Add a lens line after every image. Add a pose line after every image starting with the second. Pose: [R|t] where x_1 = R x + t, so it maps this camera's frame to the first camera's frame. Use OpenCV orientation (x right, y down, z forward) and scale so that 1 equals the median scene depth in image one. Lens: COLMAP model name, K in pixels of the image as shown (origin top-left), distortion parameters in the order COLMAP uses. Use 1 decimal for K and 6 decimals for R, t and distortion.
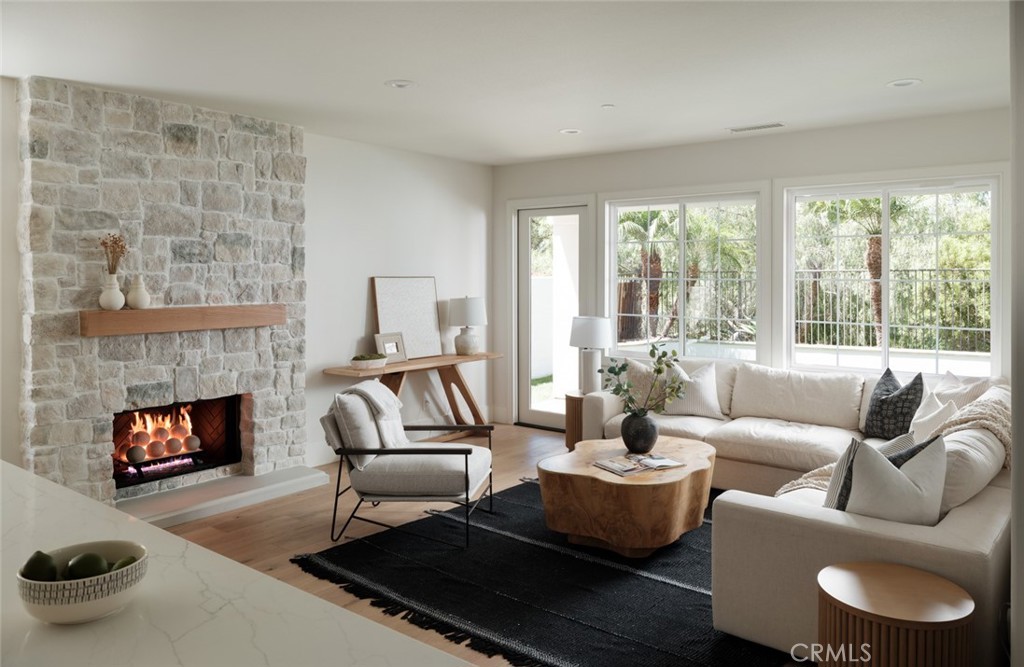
lens RADIAL K [[721.1, 0, 520.7], [0, 721.1, 282.7], [0, 0, 1]] dist [-0.000758, -0.002324]
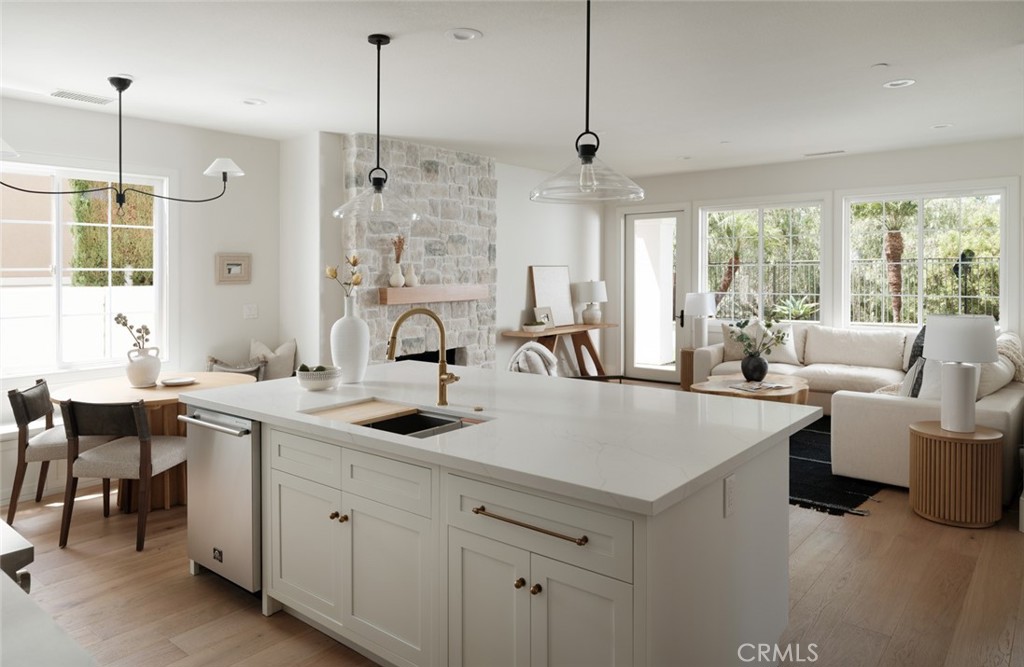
lens RADIAL K [[673.3, 0, 510.5], [0, 673.3, 290.1], [0, 0, 1]] dist [0.008699, 0.000998]
pose [[0.999426, -0.009012, -0.032659, -0.264831], [0.009597, 0.999795, 0.017818, 0.019438], [0.032491, -0.018121, 0.999308, -0.356533]]
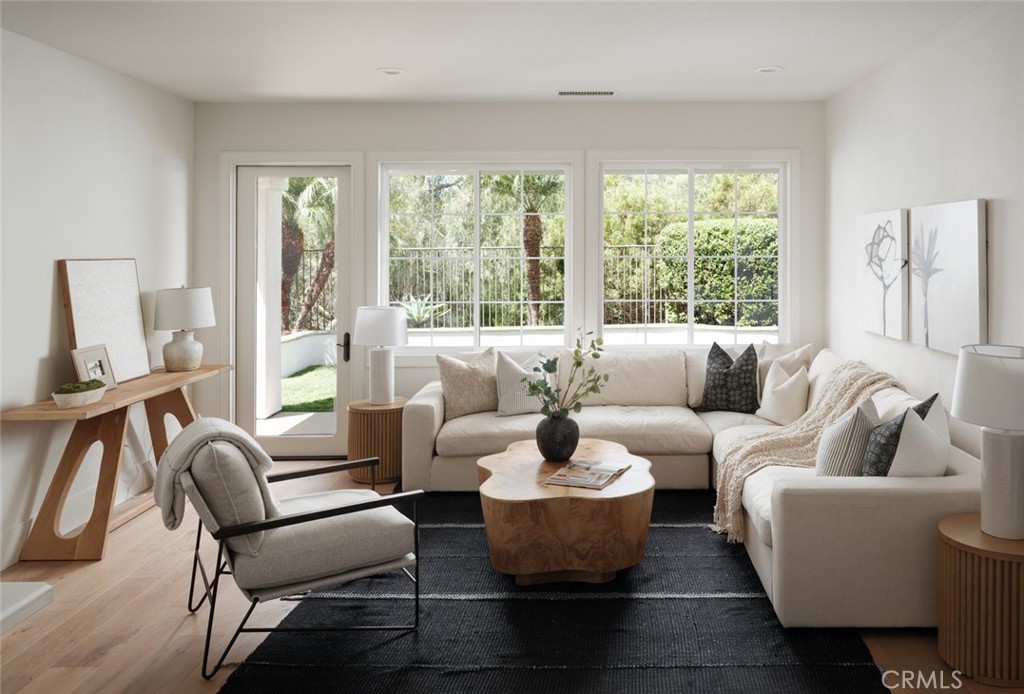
lens RADIAL K [[826.9, 0, 565.6], [0, 826.9, 257.0], [0, 0, 1]] dist [0.003701, 0.001871]
pose [[0.784577, -0.008636, 0.619972, -0.403707], [0.012904, 0.999914, -0.002400, -0.003407], [-0.619897, 0.009883, 0.784621, 0.208467]]
